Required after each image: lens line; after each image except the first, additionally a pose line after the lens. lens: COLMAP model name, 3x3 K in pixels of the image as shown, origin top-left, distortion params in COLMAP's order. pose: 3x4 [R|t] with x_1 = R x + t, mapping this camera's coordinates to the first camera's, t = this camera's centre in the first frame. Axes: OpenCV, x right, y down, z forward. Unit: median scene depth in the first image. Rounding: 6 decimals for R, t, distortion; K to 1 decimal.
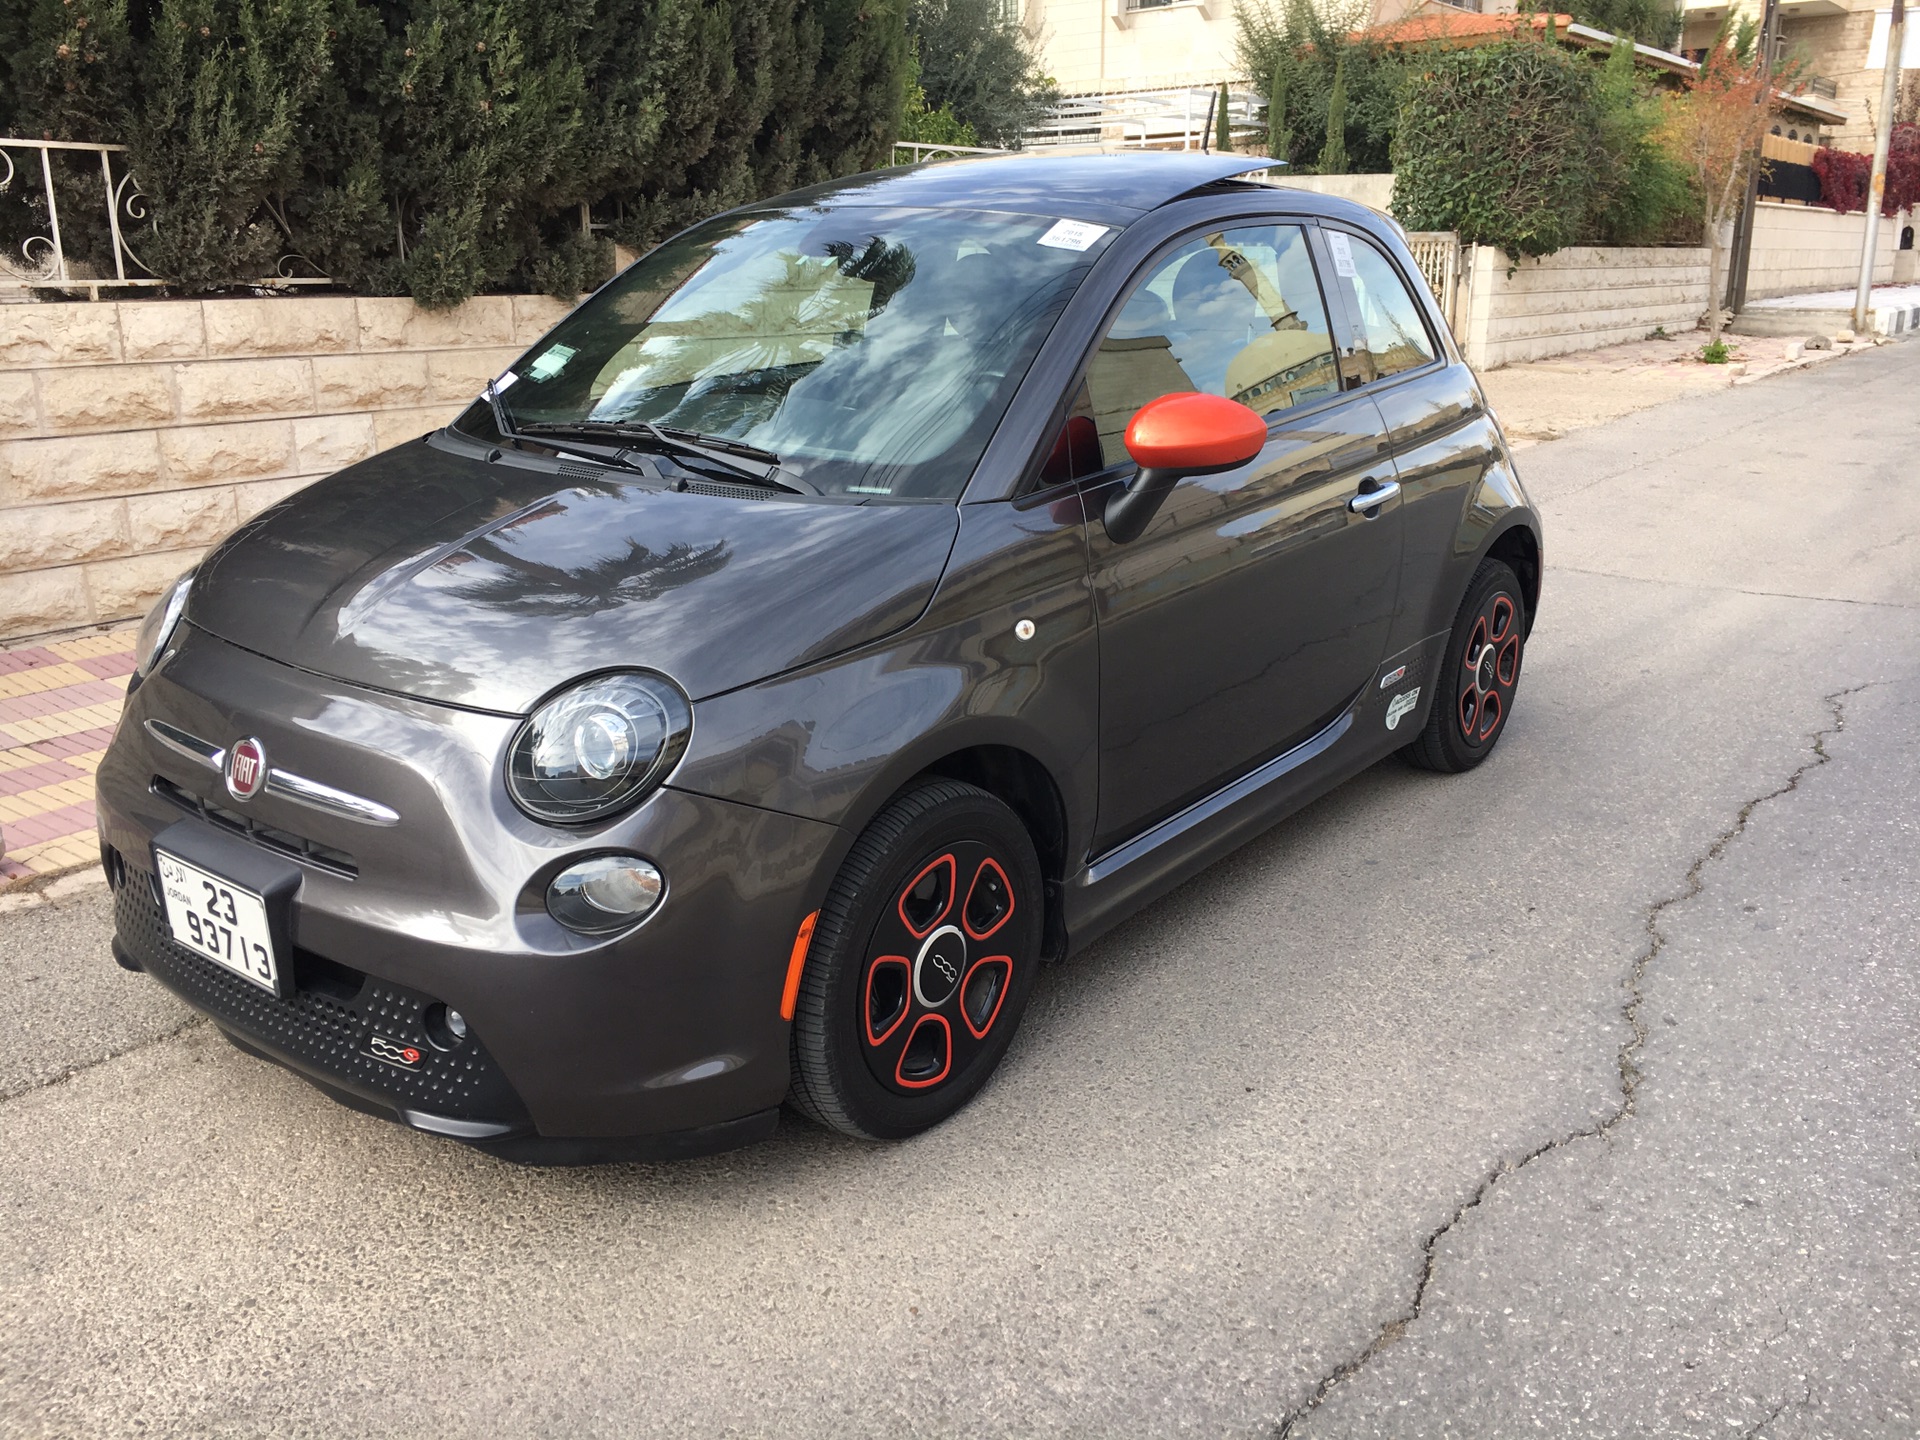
lens RADIAL K [[1637.3, 0, 957.4], [0, 1637.3, 715.2], [0, 0, 1]] dist [0.041265, -0.056318]
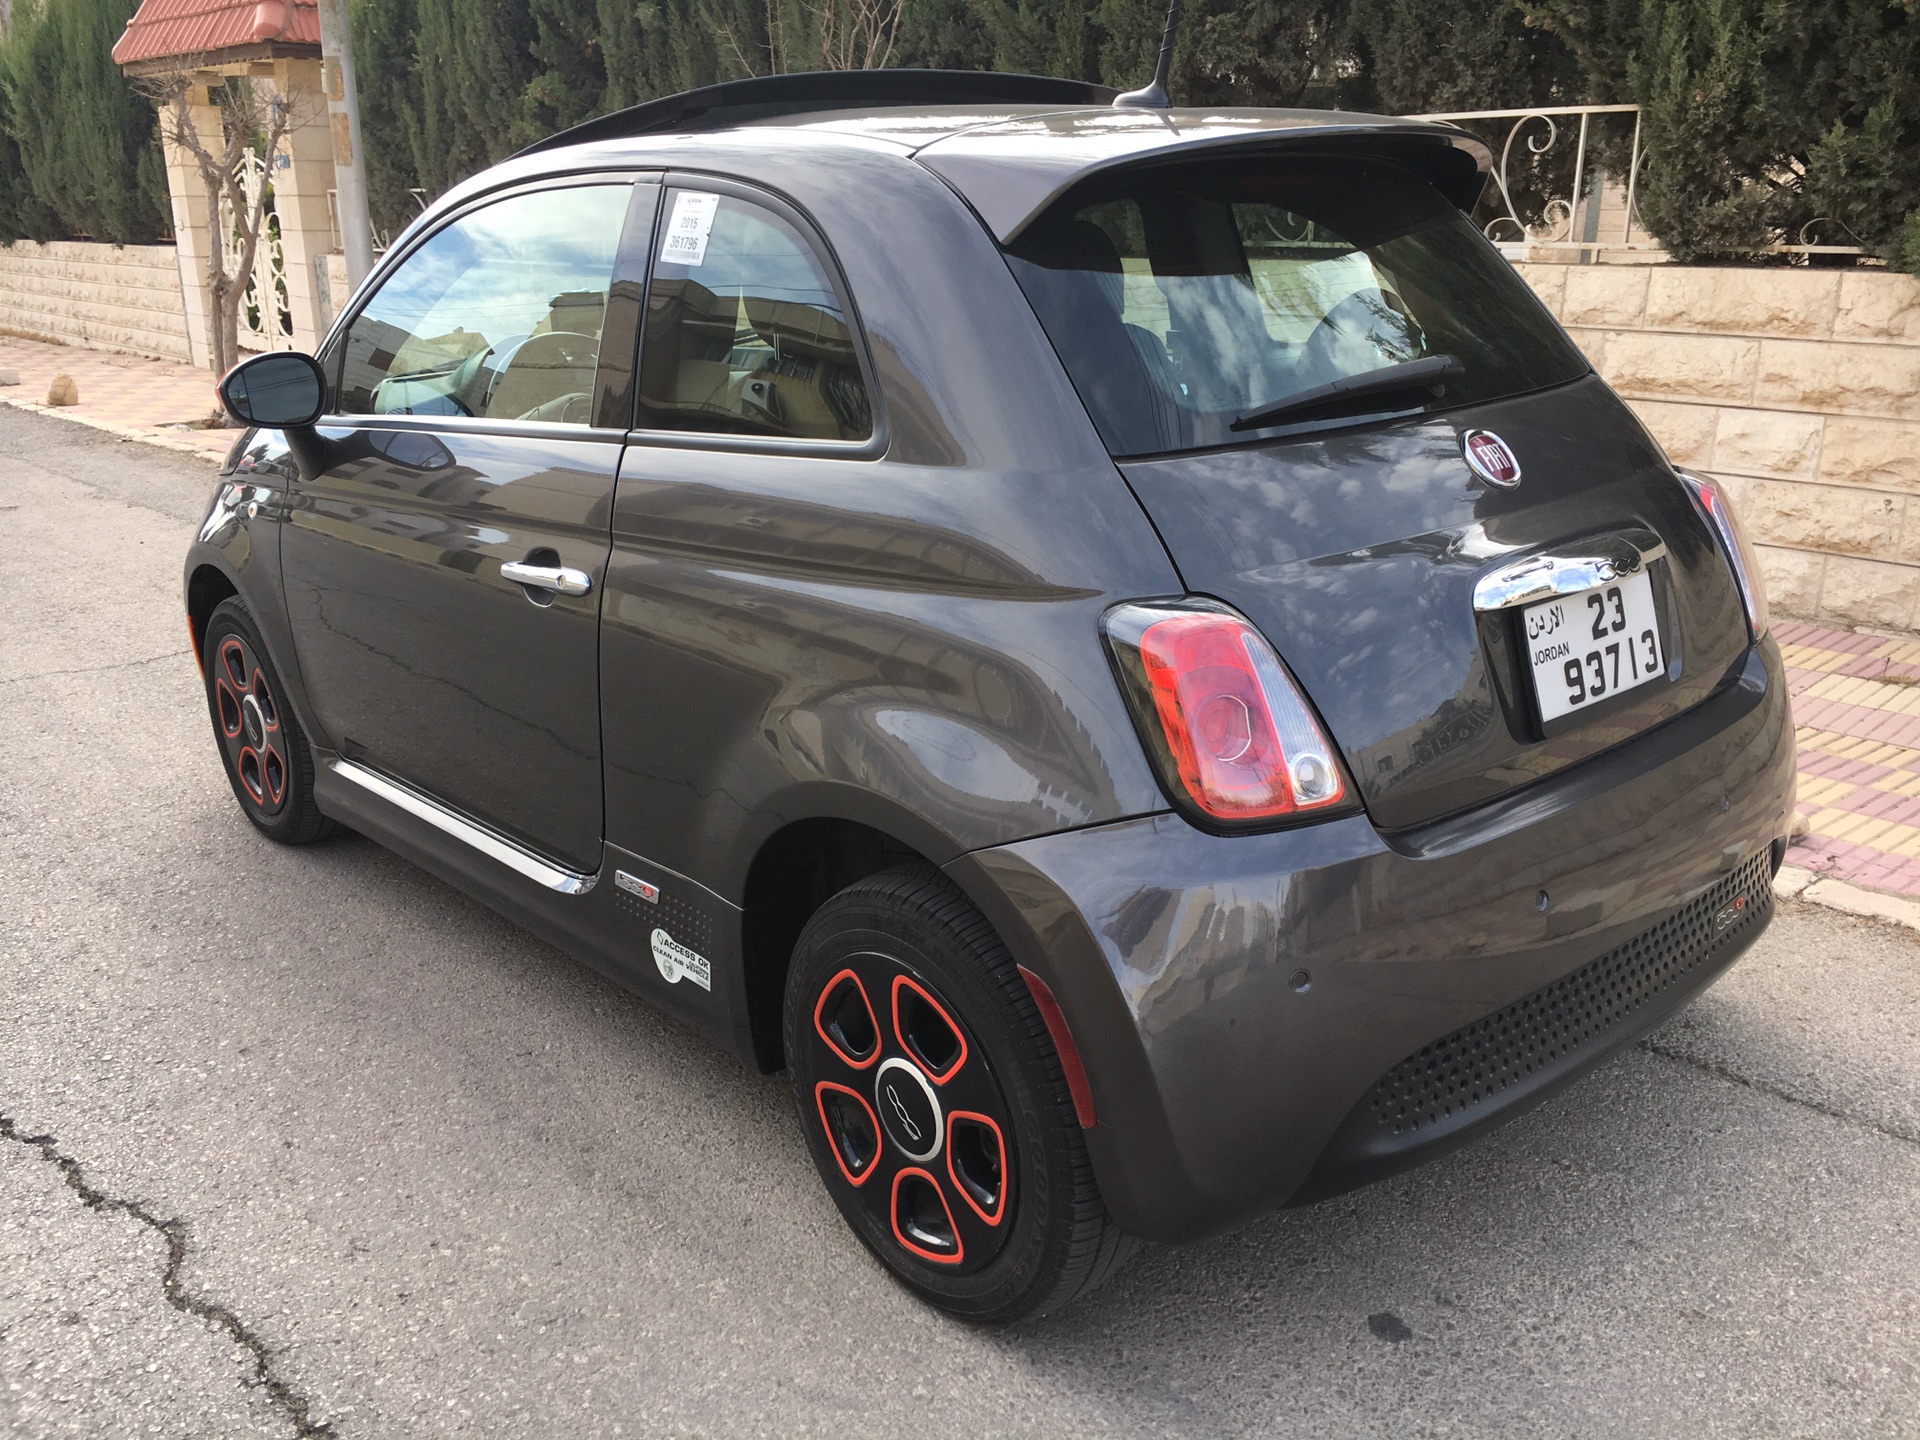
lens RADIAL K [[1637.3, 0, 960.5], [0, 1637.3, 721.9], [0, 0, 1]] dist [0.041265, -0.056318]
pose [[-0.165047, 0.292516, -0.941910, 0.534045], [-0.264463, 0.906909, 0.327987, -0.208453], [0.950168, 0.303233, -0.072323, 0.730790]]
